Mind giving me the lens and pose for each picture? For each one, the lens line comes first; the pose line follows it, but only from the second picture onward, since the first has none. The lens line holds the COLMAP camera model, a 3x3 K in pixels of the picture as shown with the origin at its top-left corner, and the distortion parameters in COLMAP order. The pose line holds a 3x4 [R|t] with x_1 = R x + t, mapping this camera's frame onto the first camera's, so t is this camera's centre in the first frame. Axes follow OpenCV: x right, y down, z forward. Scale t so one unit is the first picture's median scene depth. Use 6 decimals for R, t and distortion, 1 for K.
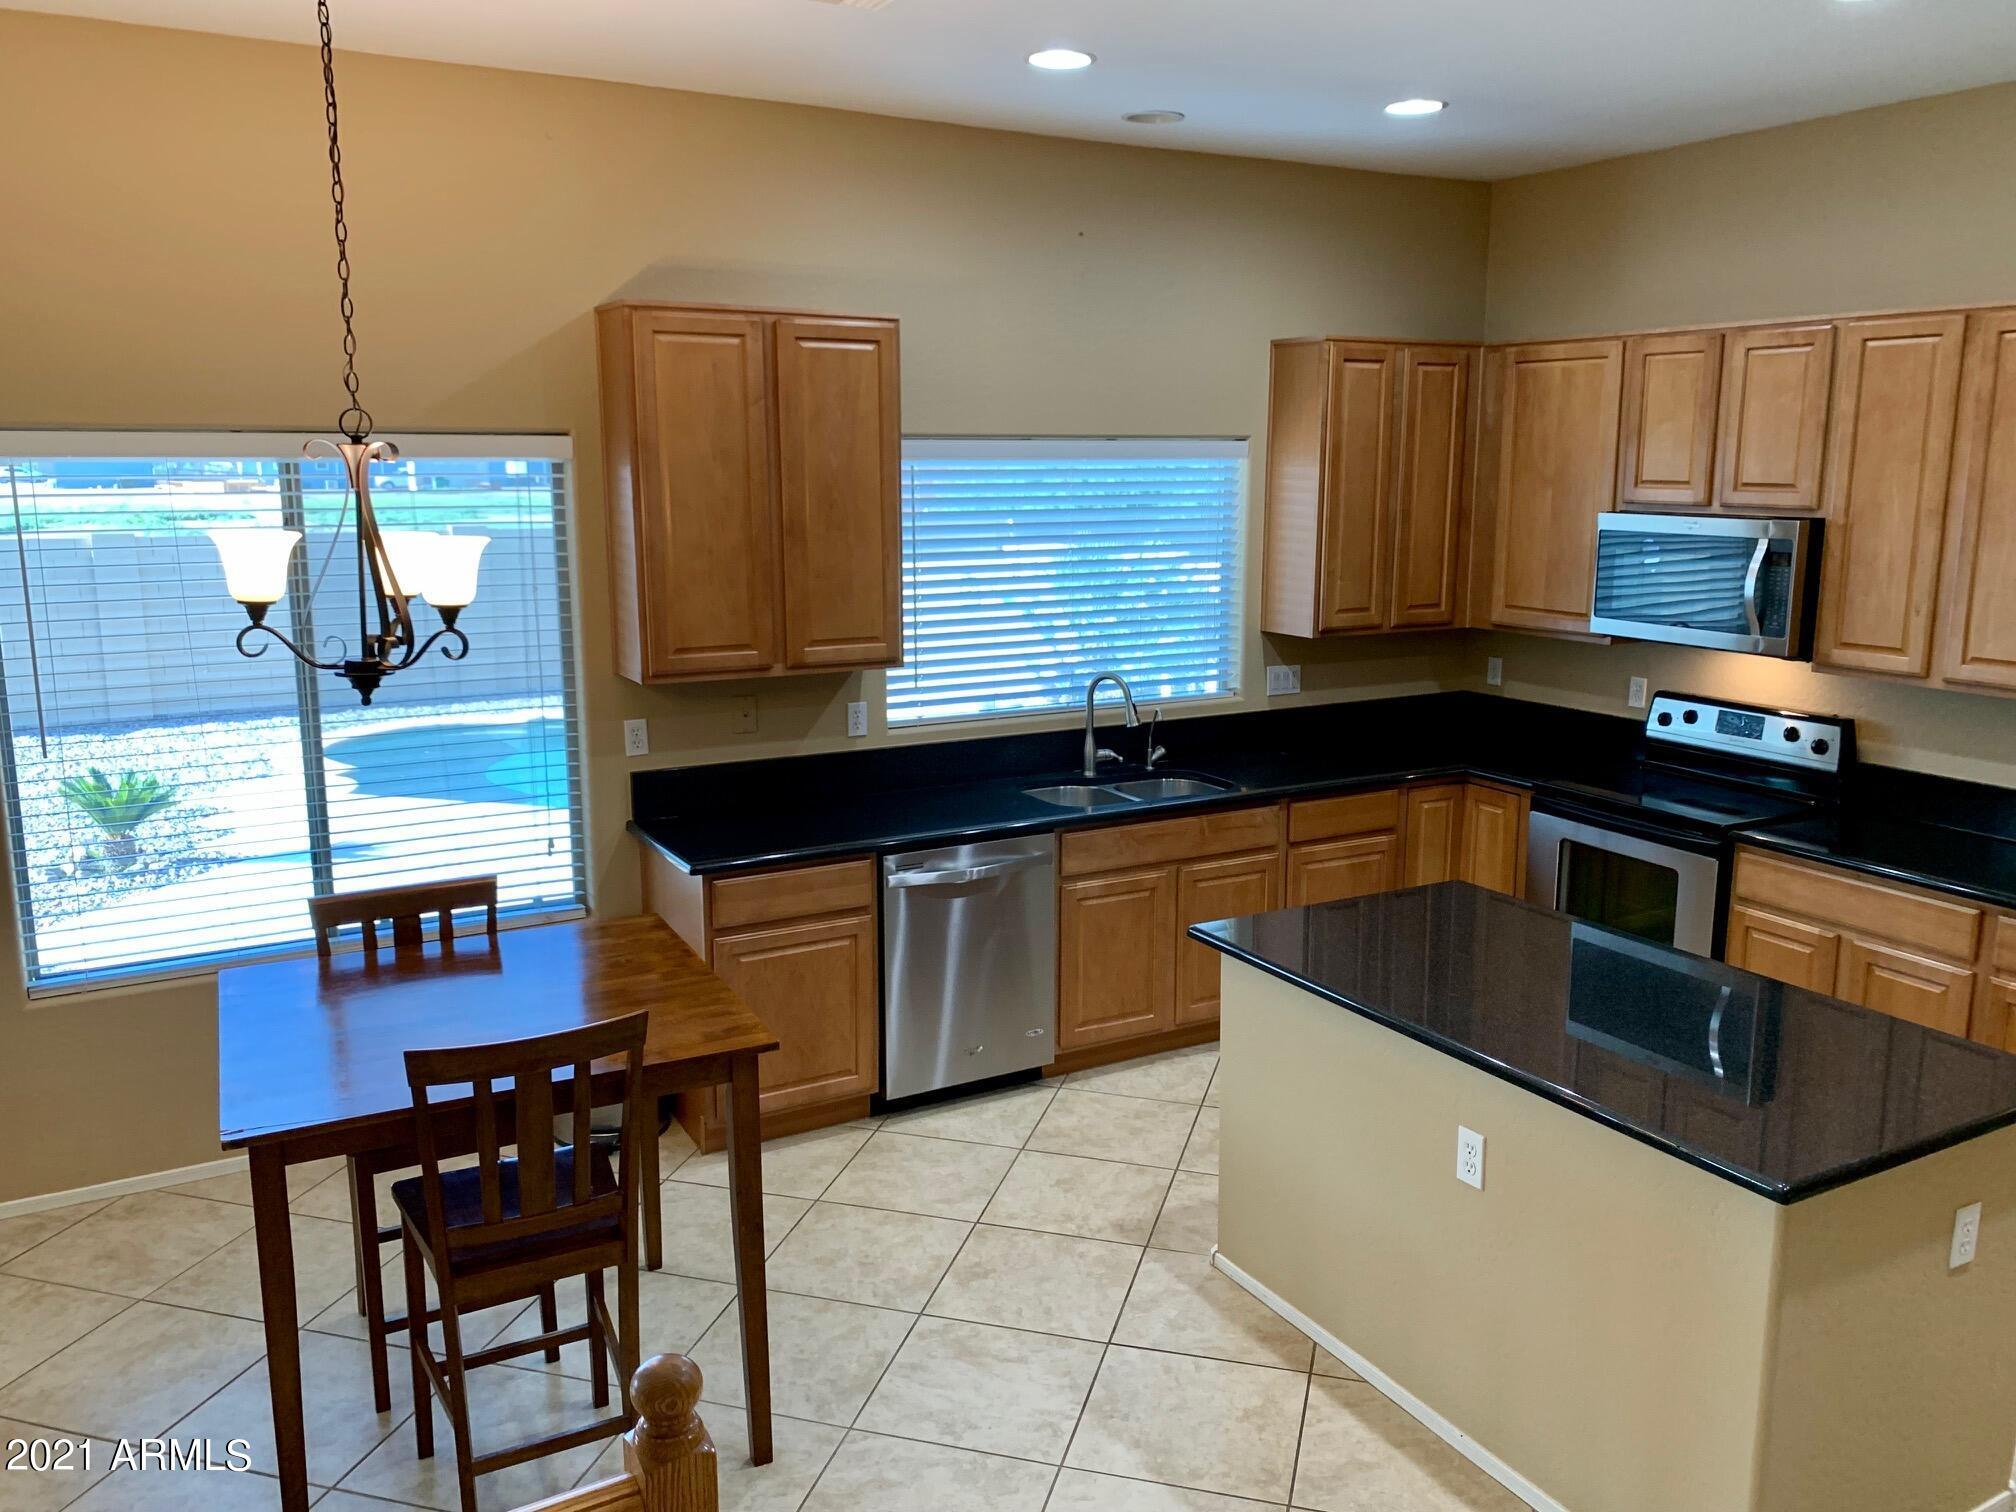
lens RADIAL K [[1531.9, 0, 1011.5], [0, 1531.9, 748.8], [0, 0, 1]] dist [0.039823, -0.043875]
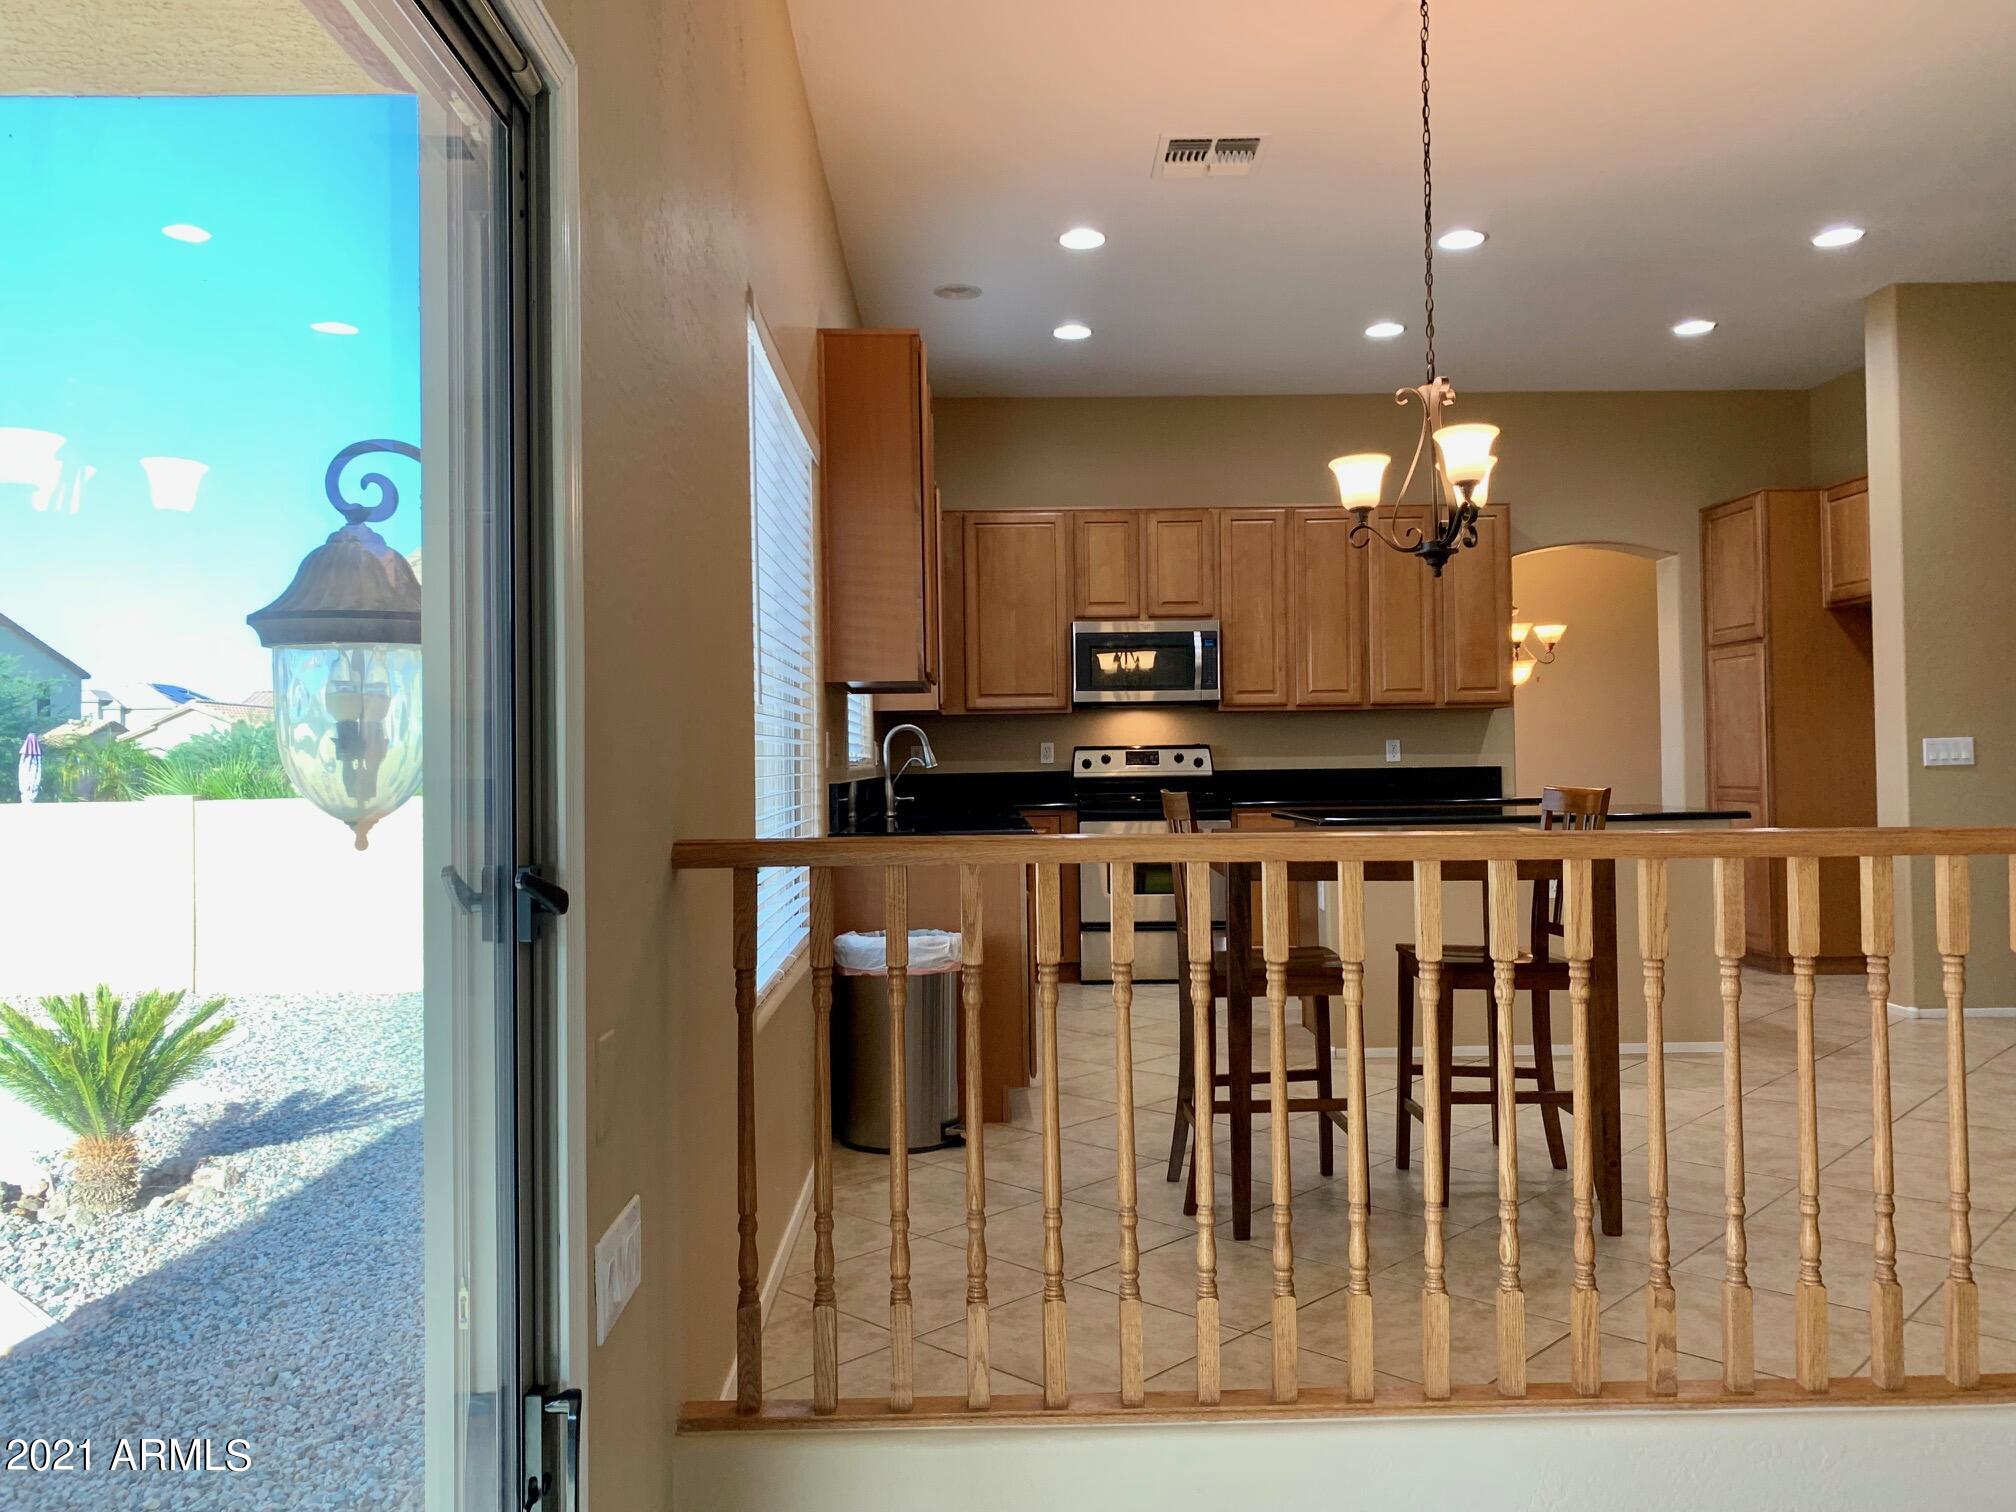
lens RADIAL K [[1531.9, 0, 1011.5], [0, 1531.9, 748.8], [0, 0, 1]] dist [0.039823, -0.043875]
pose [[0.453257, -0.006257, 0.891358, -0.970516], [0.184888, 0.978888, -0.087144, 0.085448], [-0.871995, 0.204300, 0.444845, 0.414105]]
